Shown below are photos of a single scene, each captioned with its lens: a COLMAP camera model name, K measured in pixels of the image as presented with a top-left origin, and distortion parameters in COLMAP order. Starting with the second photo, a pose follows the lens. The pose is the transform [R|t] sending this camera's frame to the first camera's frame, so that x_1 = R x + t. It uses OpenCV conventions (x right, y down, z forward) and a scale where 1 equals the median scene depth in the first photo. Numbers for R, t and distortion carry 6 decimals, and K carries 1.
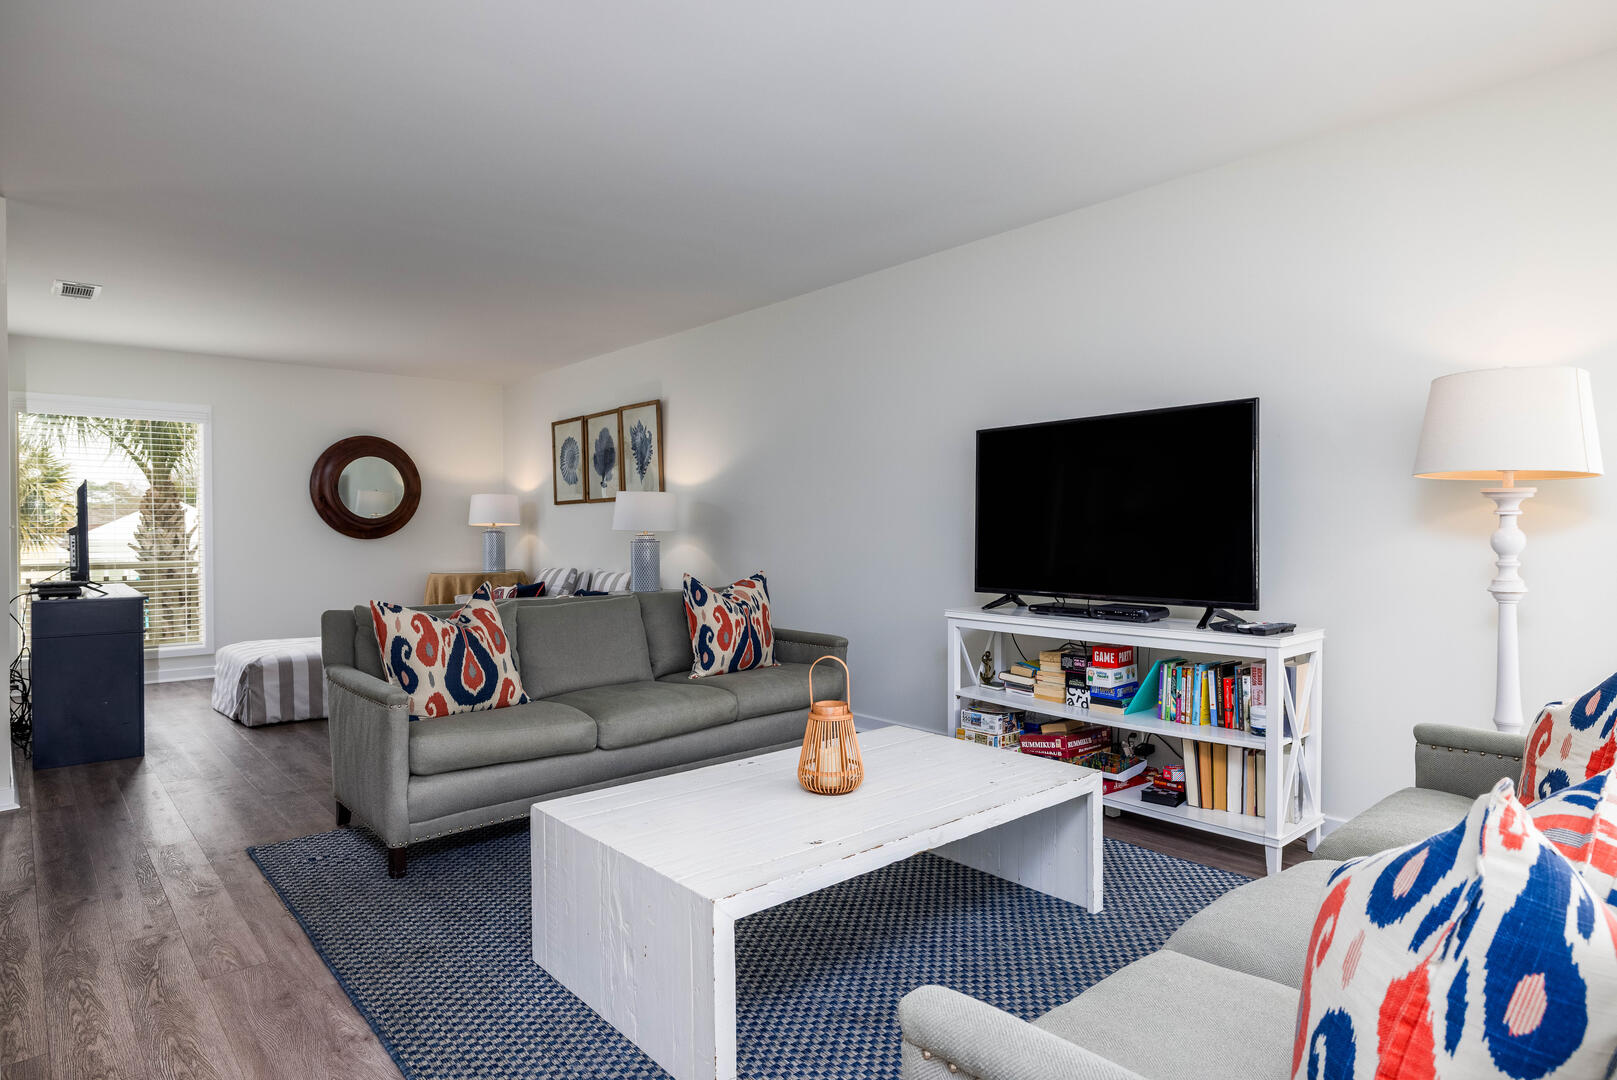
lens RADIAL K [[891.1, 0, 806.6], [0, 891.1, 540.5], [0, 0, 1]] dist [-0.004562, 0.001377]
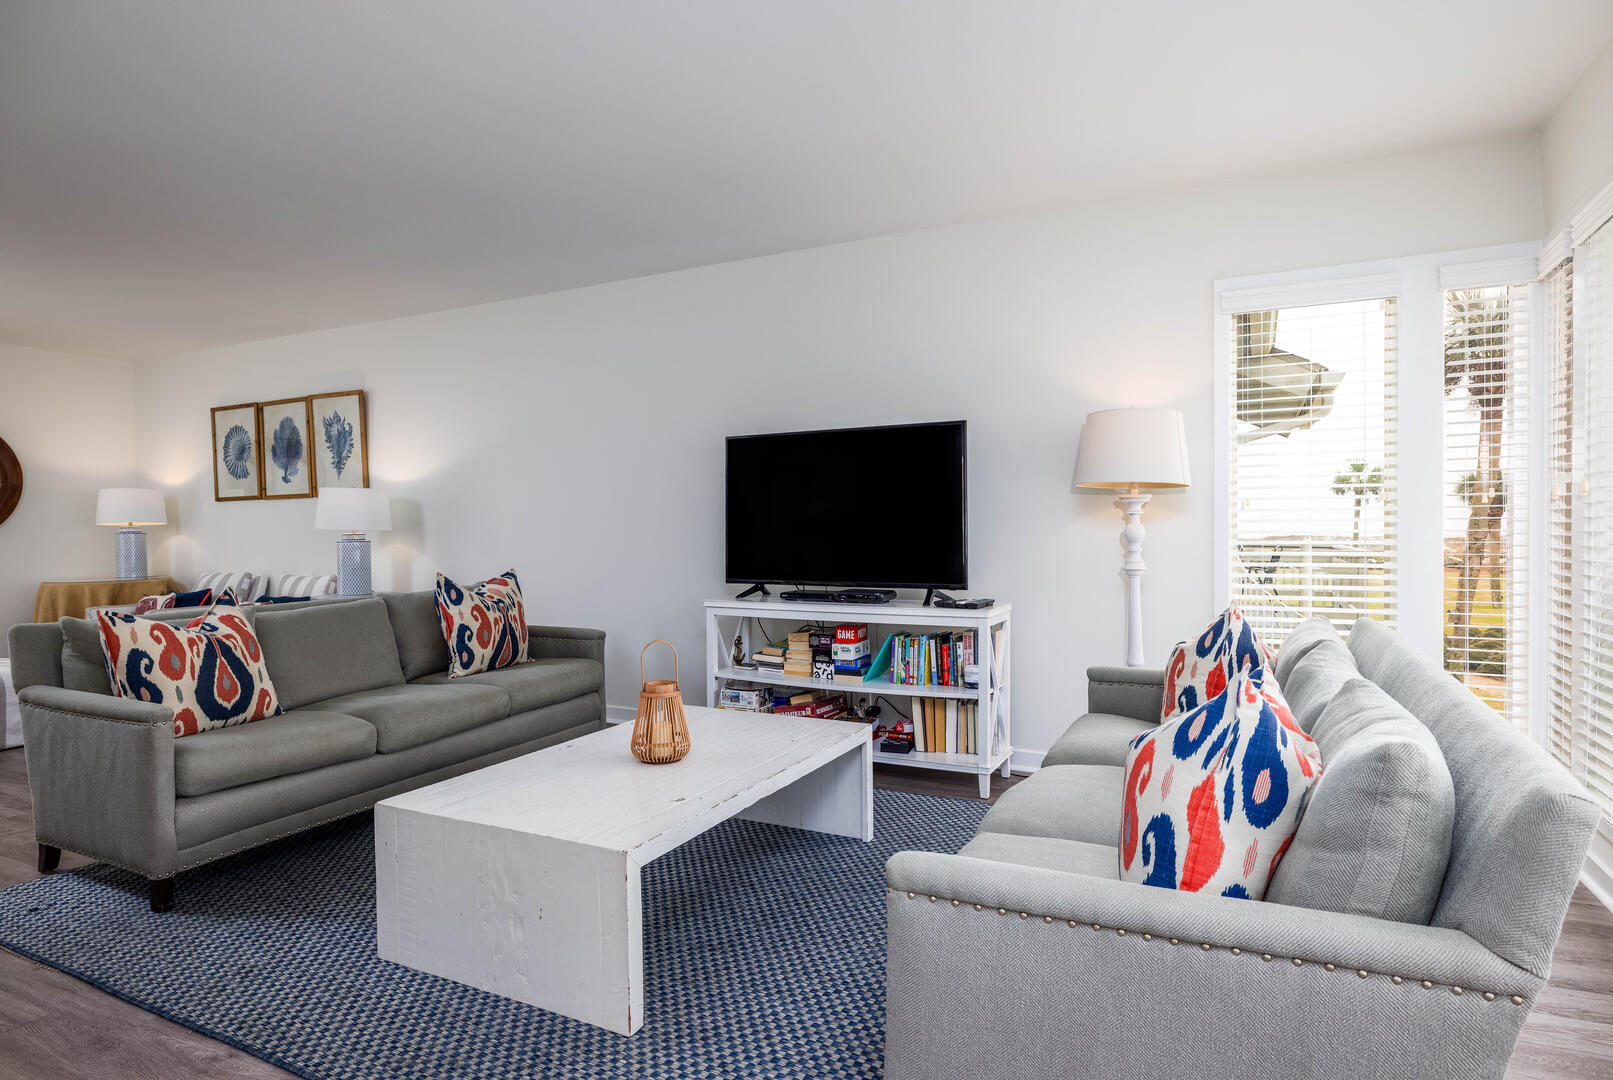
lens RADIAL K [[888.9, 0, 800.7], [0, 888.9, 539.6], [0, 0, 1]] dist [-0.004562, 0.001377]
pose [[0.929379, -0.010165, 0.368986, -0.155963], [0.009758, 0.999948, 0.002968, 0.001508], [-0.368997, 0.000842, 0.929430, -0.071411]]
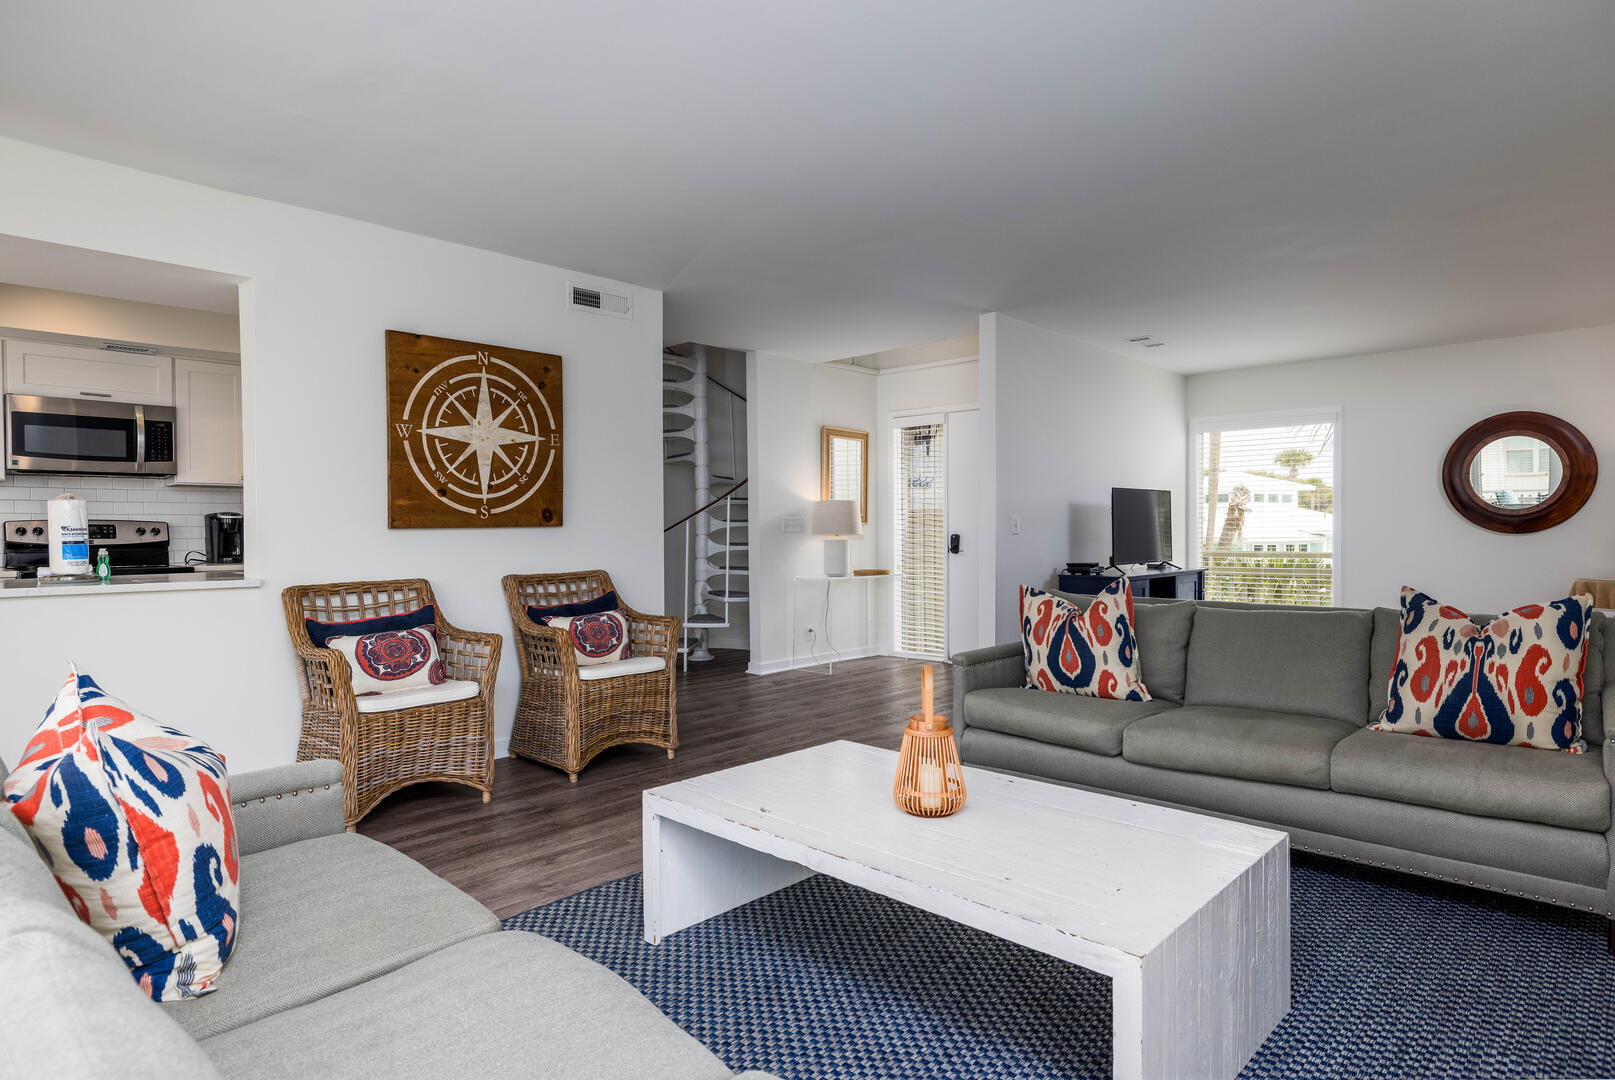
lens RADIAL K [[890.0, 0, 798.2], [0, 890.0, 544.8], [0, 0, 1]] dist [-0.004562, 0.001377]
pose [[0.085581, 0.021733, -0.996094, 0.663712], [-0.005065, 0.999759, 0.021378, -0.011718], [0.996318, 0.003215, 0.085670, 0.559193]]
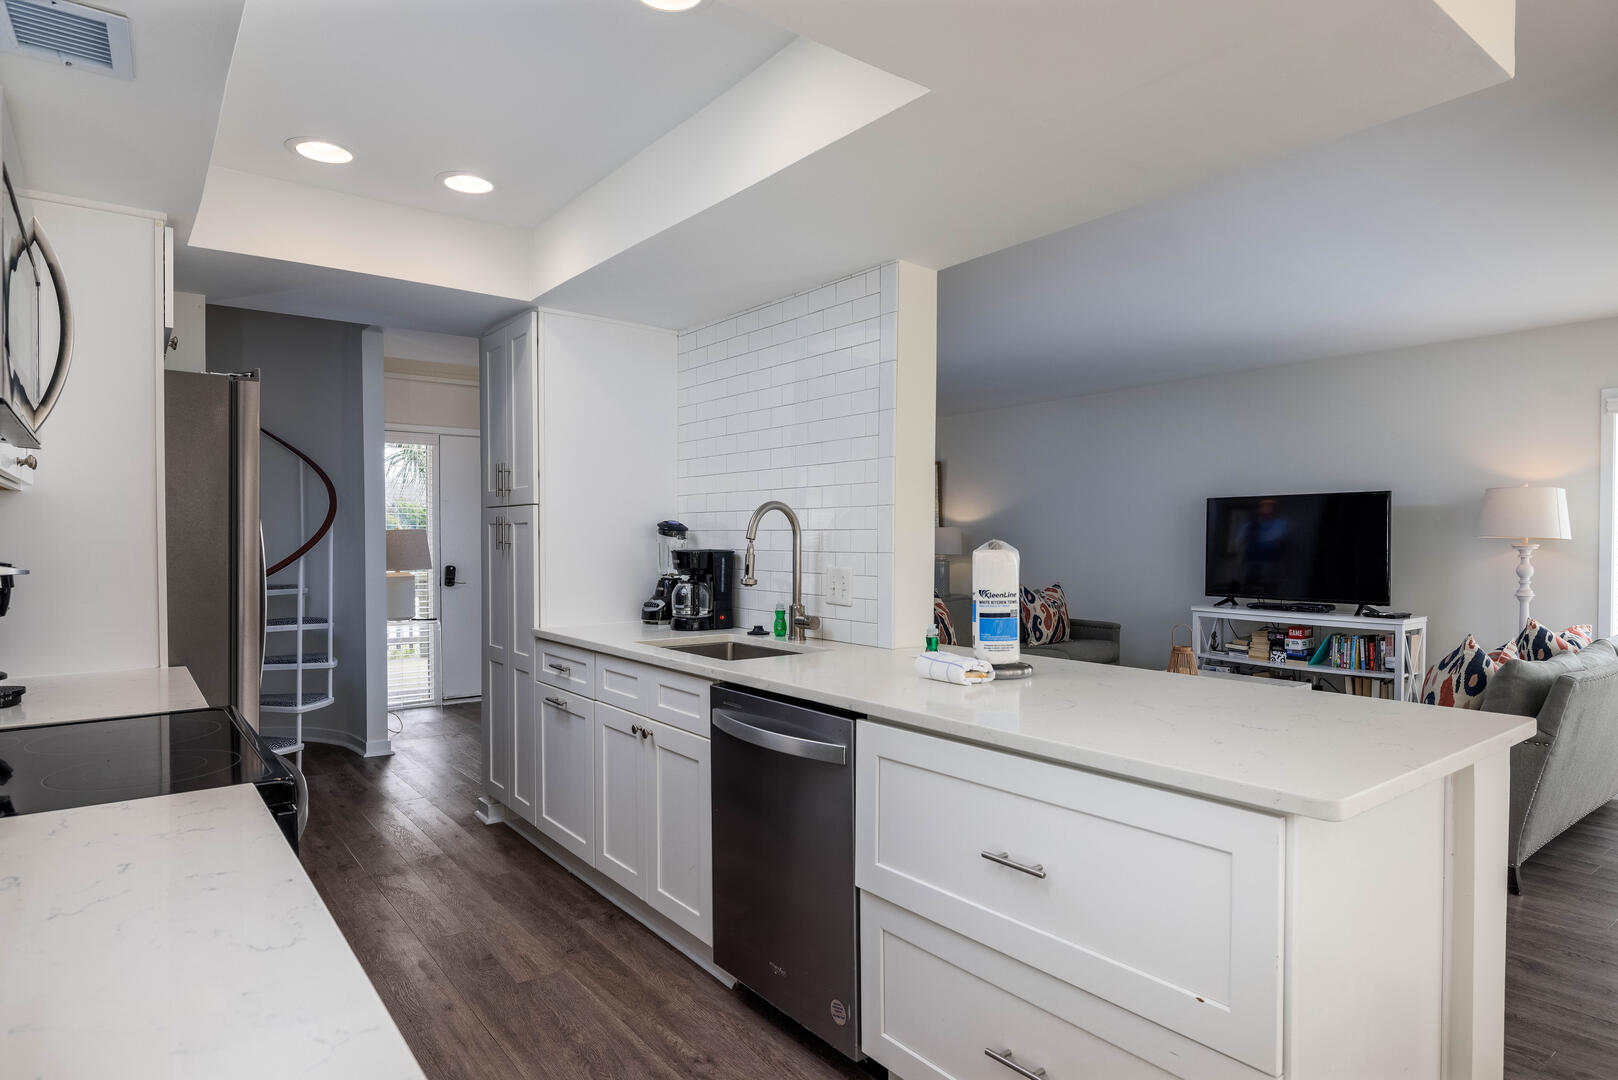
lens RADIAL K [[891.6, 0, 804.1], [0, 891.6, 556.1], [0, 0, 1]] dist [-0.004562, 0.001377]
pose [[0.996475, 0.002989, -0.083839, -0.494122], [-0.002260, 0.999959, 0.008785, -0.034545], [0.083861, -0.008564, 0.996441, -0.846881]]
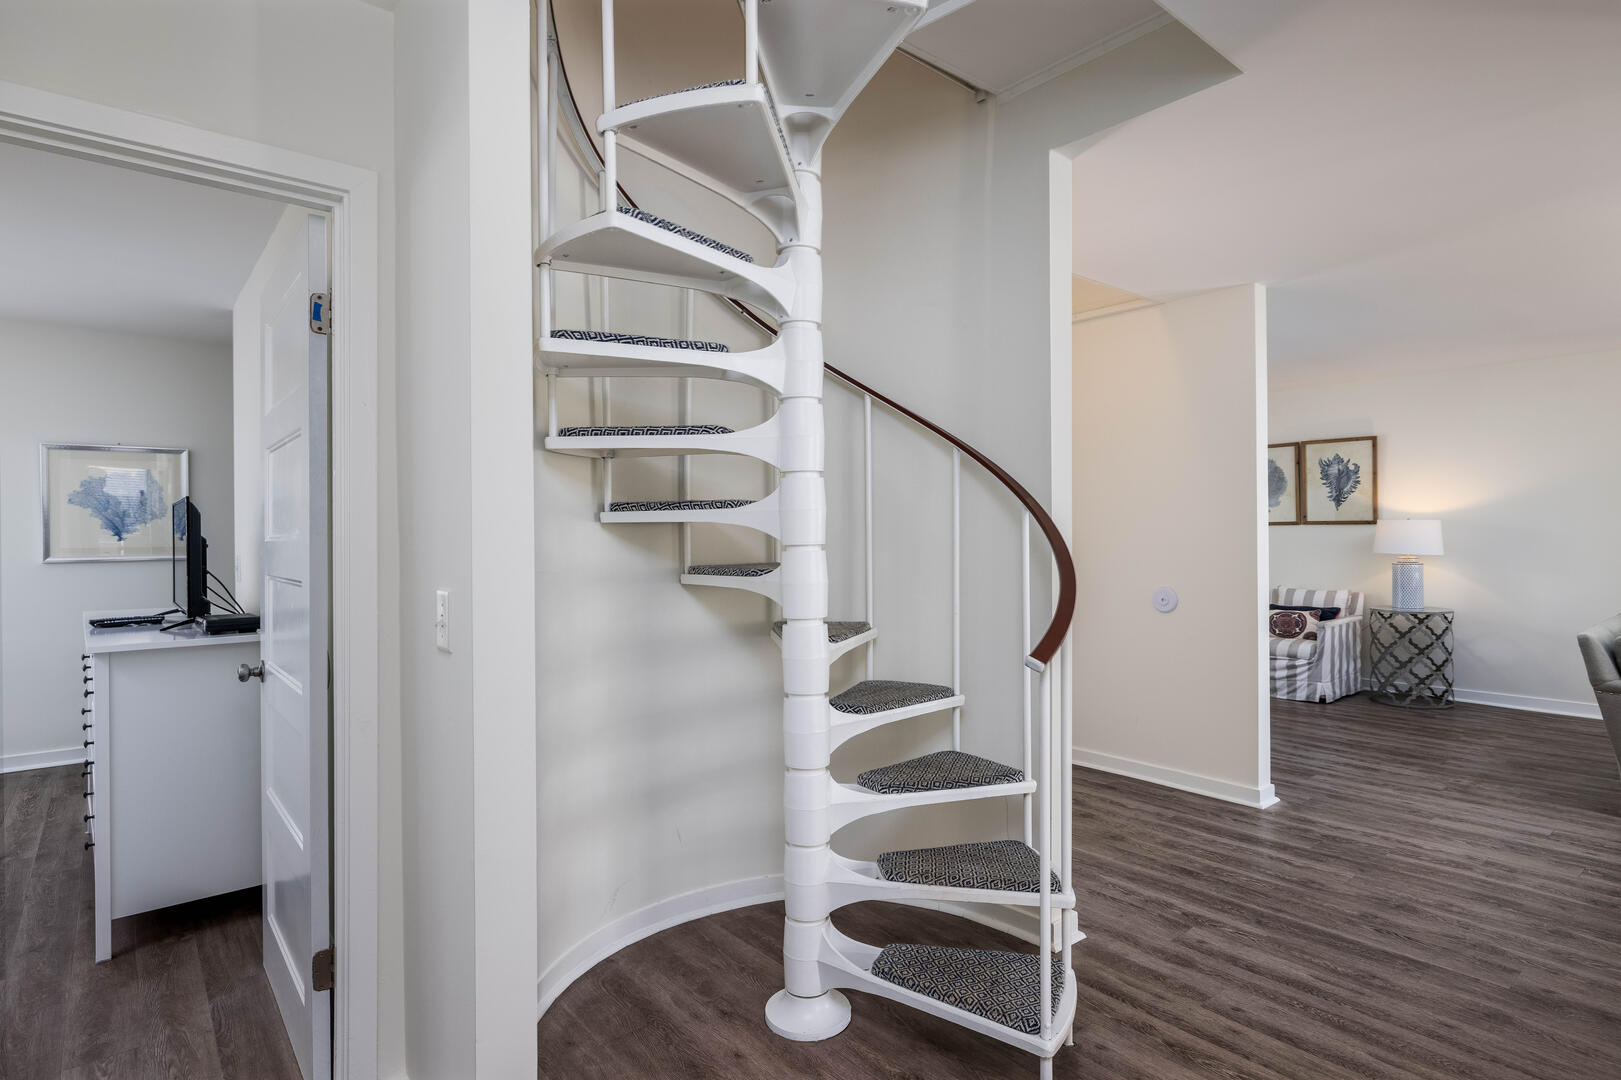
lens RADIAL K [[836.9, 0, 810.3], [0, 836.9, 540.4], [0, 0, 1]] dist [-0.015388, -0.000179]
pose [[0.999390, 0.001235, -0.034897, -1.578125], [-0.001667, 0.999922, -0.012353, -0.023063], [0.034879, 0.012404, 0.999315, -0.129359]]
